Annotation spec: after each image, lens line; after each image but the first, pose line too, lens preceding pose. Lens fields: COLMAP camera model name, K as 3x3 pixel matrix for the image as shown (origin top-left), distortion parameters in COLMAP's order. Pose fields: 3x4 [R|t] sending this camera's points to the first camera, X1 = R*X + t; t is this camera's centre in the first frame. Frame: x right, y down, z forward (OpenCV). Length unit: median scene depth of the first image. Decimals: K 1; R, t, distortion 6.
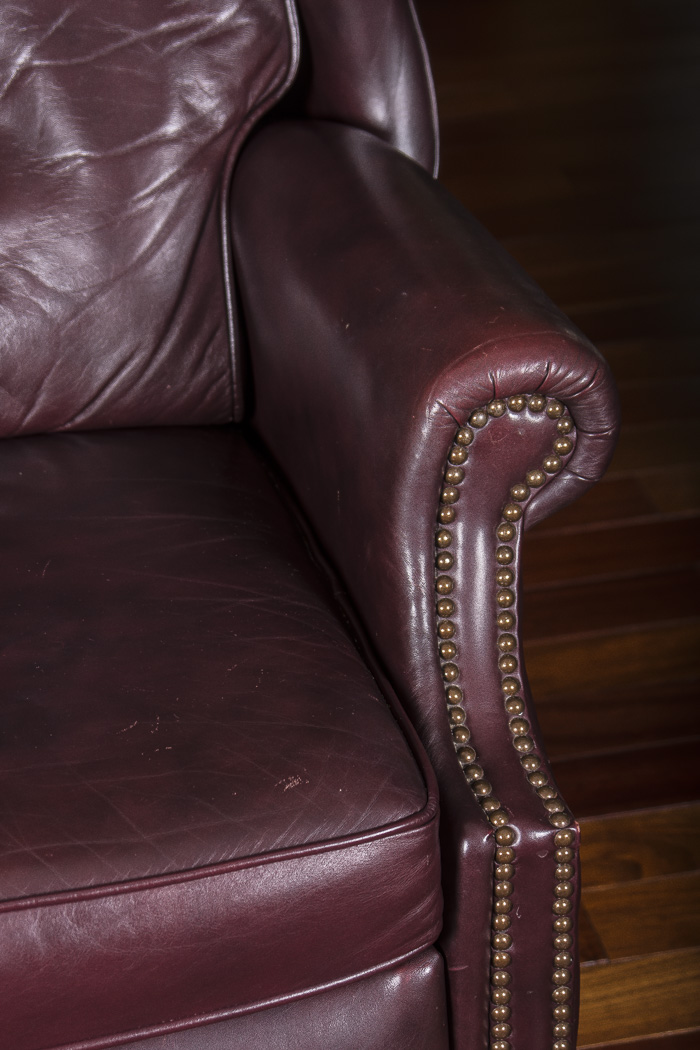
lens RADIAL K [[2993.1, 0, 359.7], [0, 2993.1, 521.7], [0, 0, 1]] dist [0.337229, 0.000000]
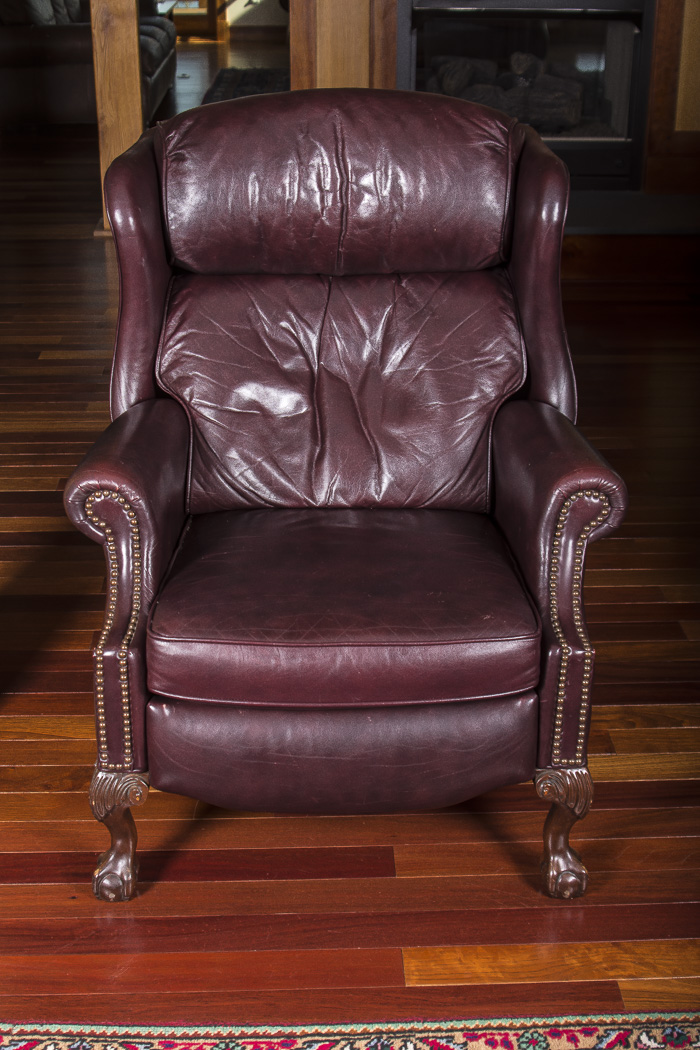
lens RADIAL K [[1473.5, 0, 363.8], [0, 1473.5, 519.7], [0, 0, 1]] dist [-0.077183, 0.000000]
pose [[0.983106, 0.098129, -0.154512, 0.059396], [-0.117202, 0.985881, -0.119594, 0.159263], [0.140595, 0.135683, 0.980726, -0.293560]]
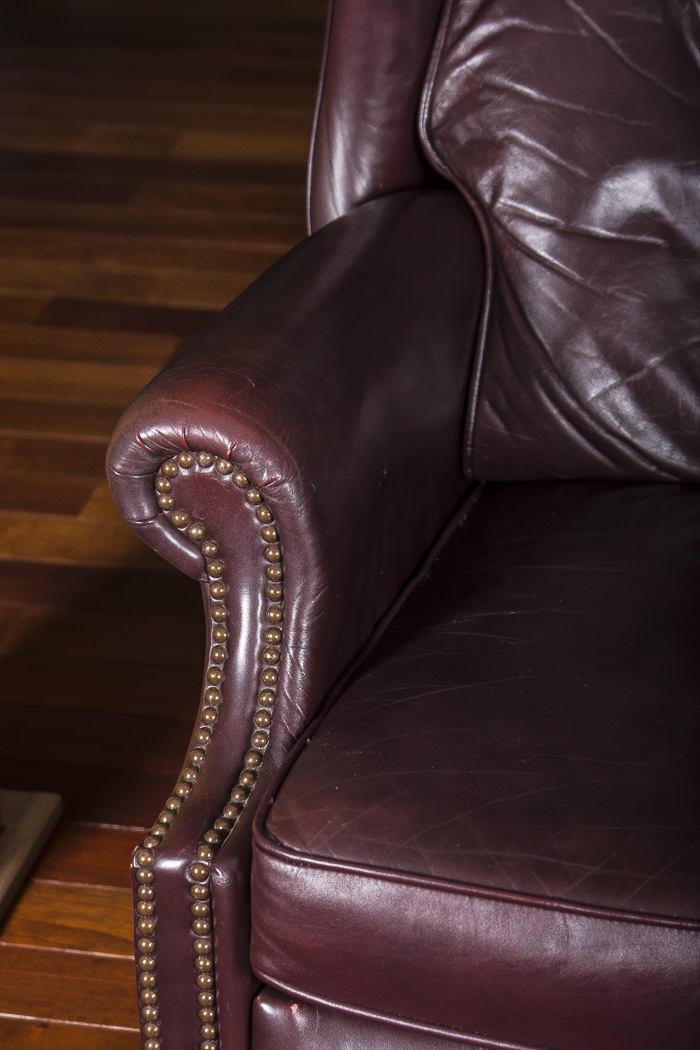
lens RADIAL K [[2993.1, 0, 353.3], [0, 2993.1, 523.4], [0, 0, 1]] dist [0.337229, 0.000000]
pose [[0.892197, 0.201253, -0.404330, 0.114103], [-0.210361, 0.977369, 0.022296, -0.000843], [0.399667, 0.065162, 0.914342, -0.014112]]
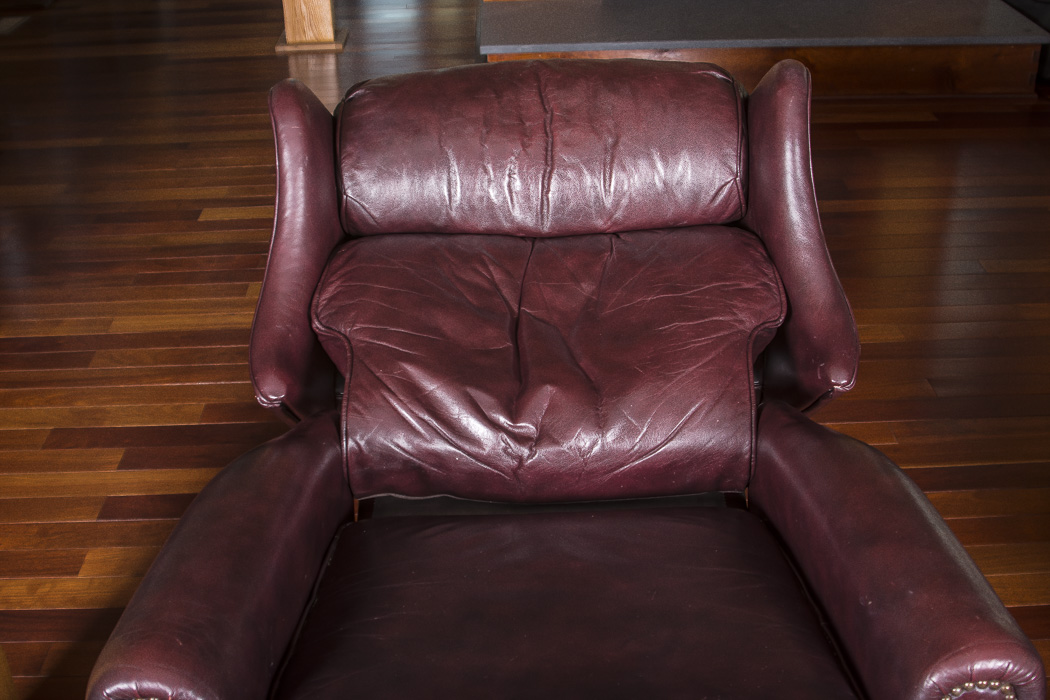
lens RADIAL K [[1286.4, 0, 531.3], [0, 1286.4, 354.9], [0, 0, 1]] dist [-0.133747, 0.000000]
pose [[0.980311, 0.093790, -0.173764, -0.077236], [-0.100095, 0.994587, -0.027869, -0.163085], [0.170209, 0.044713, 0.984393, 0.316901]]
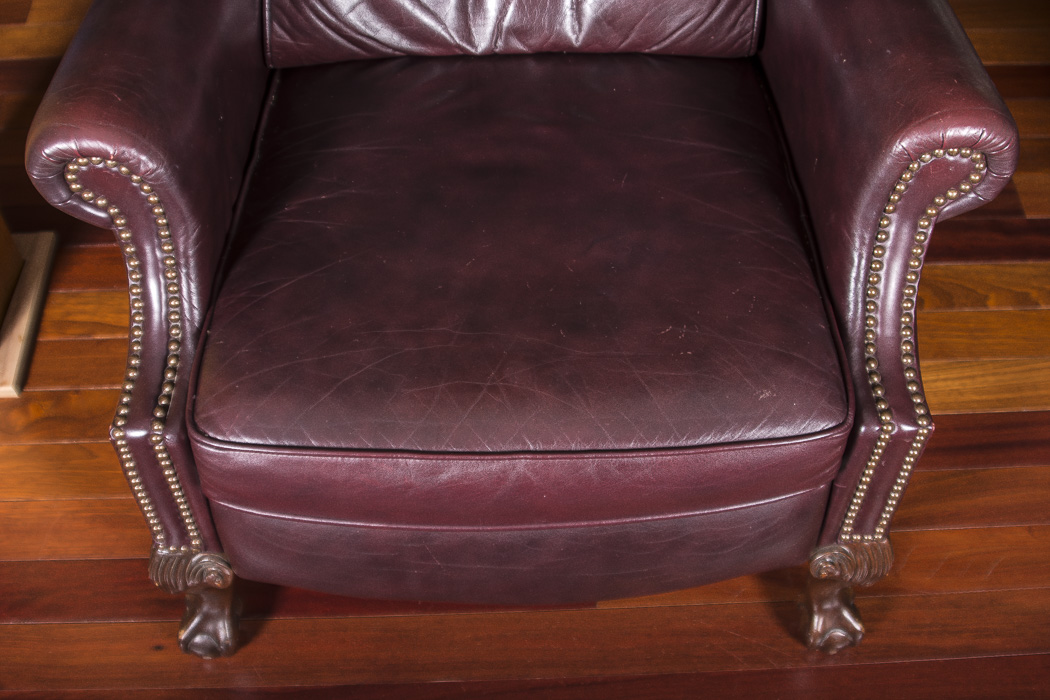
lens RADIAL K [[1286.4, 0, 529.5], [0, 1286.4, 342.1], [0, 0, 1]] dist [-0.133747, 0.000000]
pose [[0.981356, 0.162705, -0.102315, -0.073091], [-0.112127, 0.917007, 0.382787, -0.165865], [0.156105, -0.364178, 0.918154, 0.352155]]
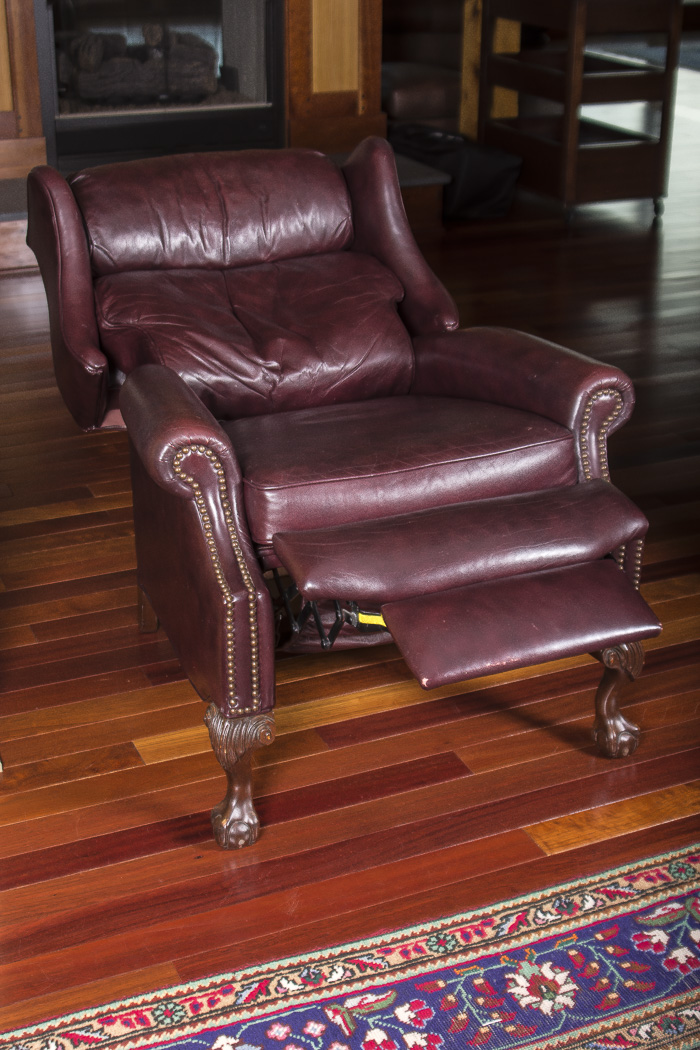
lens RADIAL K [[1481.8, 0, 346.9], [0, 1481.8, 527.1], [0, 0, 1]] dist [-0.026809, 0.000000]
pose [[0.982741, -0.052045, 0.177513, -0.458945], [0.073236, 0.990663, -0.114993, 0.238801], [-0.169871, 0.126009, 0.977377, -0.366349]]
